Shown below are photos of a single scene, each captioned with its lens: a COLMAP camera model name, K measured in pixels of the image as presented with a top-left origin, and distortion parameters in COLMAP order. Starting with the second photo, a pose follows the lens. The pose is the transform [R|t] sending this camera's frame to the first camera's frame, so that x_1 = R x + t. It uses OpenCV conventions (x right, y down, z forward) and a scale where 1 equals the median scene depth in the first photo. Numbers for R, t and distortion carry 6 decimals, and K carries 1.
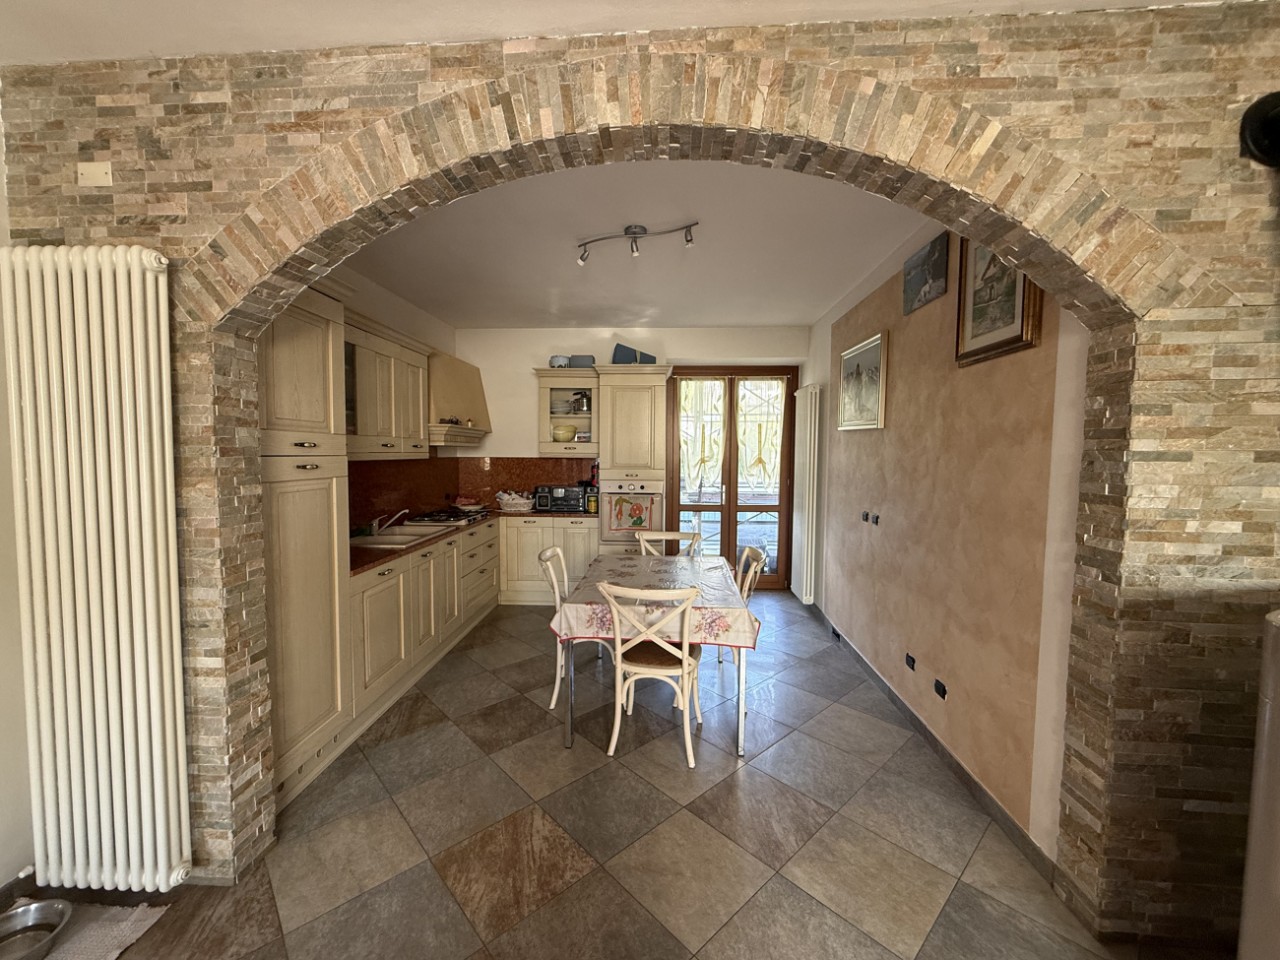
lens RADIAL K [[508.6, 0, 636.2], [0, 508.6, 482.5], [0, 0, 1]] dist [-0.005374, 0.002422]
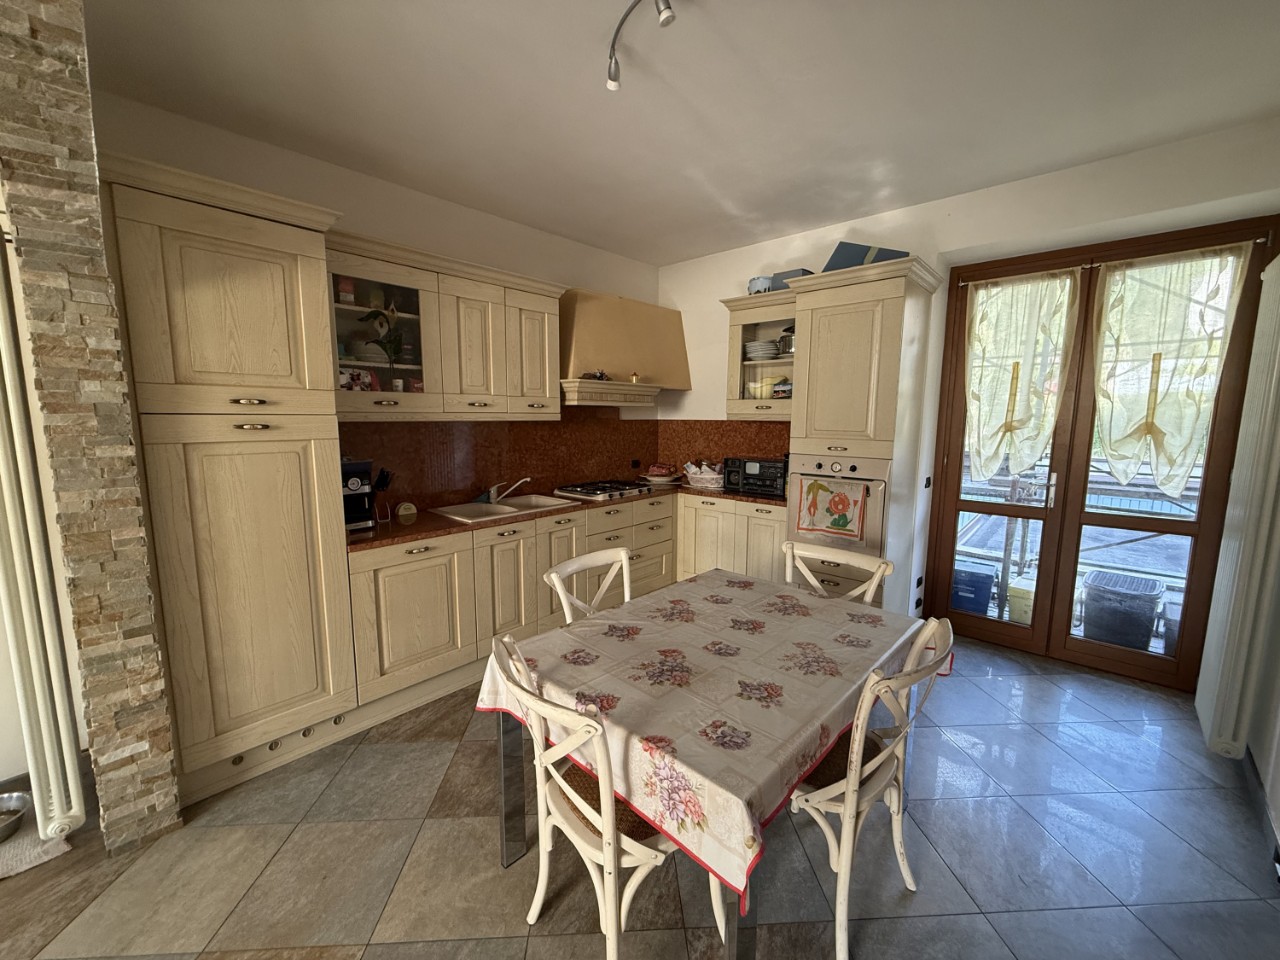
lens RADIAL K [[508.6, 0, 637.4], [0, 508.6, 482.3], [0, 0, 1]] dist [-0.005374, 0.002422]
pose [[0.771926, 0.081635, -0.630449, 0.509848], [-0.037895, 0.995866, 0.082552, -0.038785], [0.634582, -0.039833, 0.771829, 0.863952]]
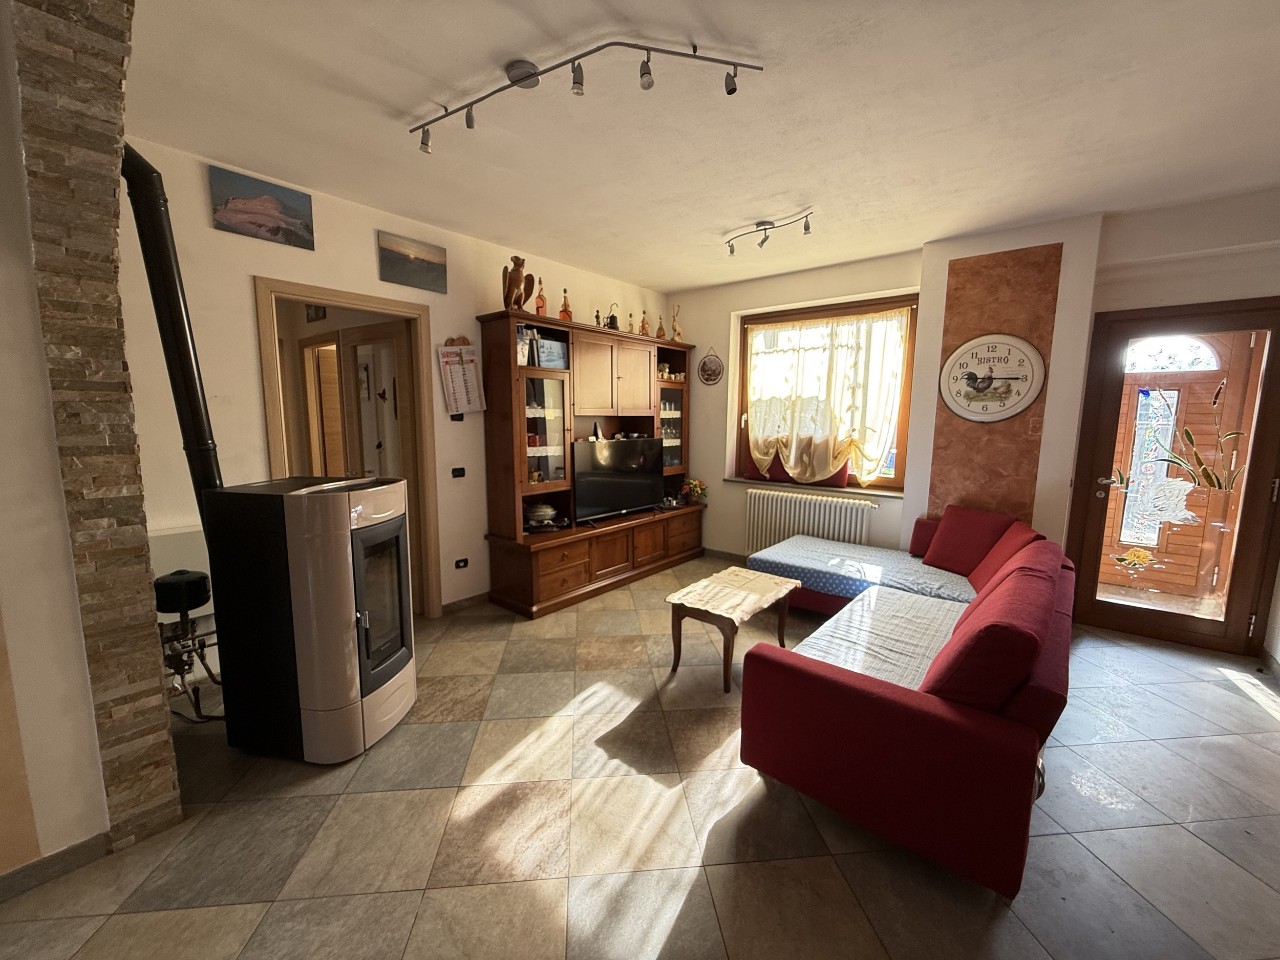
lens RADIAL K [[508.6, 0, 641.1], [0, 508.6, 483.0], [0, 0, 1]] dist [-0.005374, 0.002422]
pose [[-0.807753, -0.091634, 0.582356, -0.481821], [0.020381, 0.982914, 0.182931, -0.057144], [-0.589169, 0.159632, -0.792084, 0.999579]]
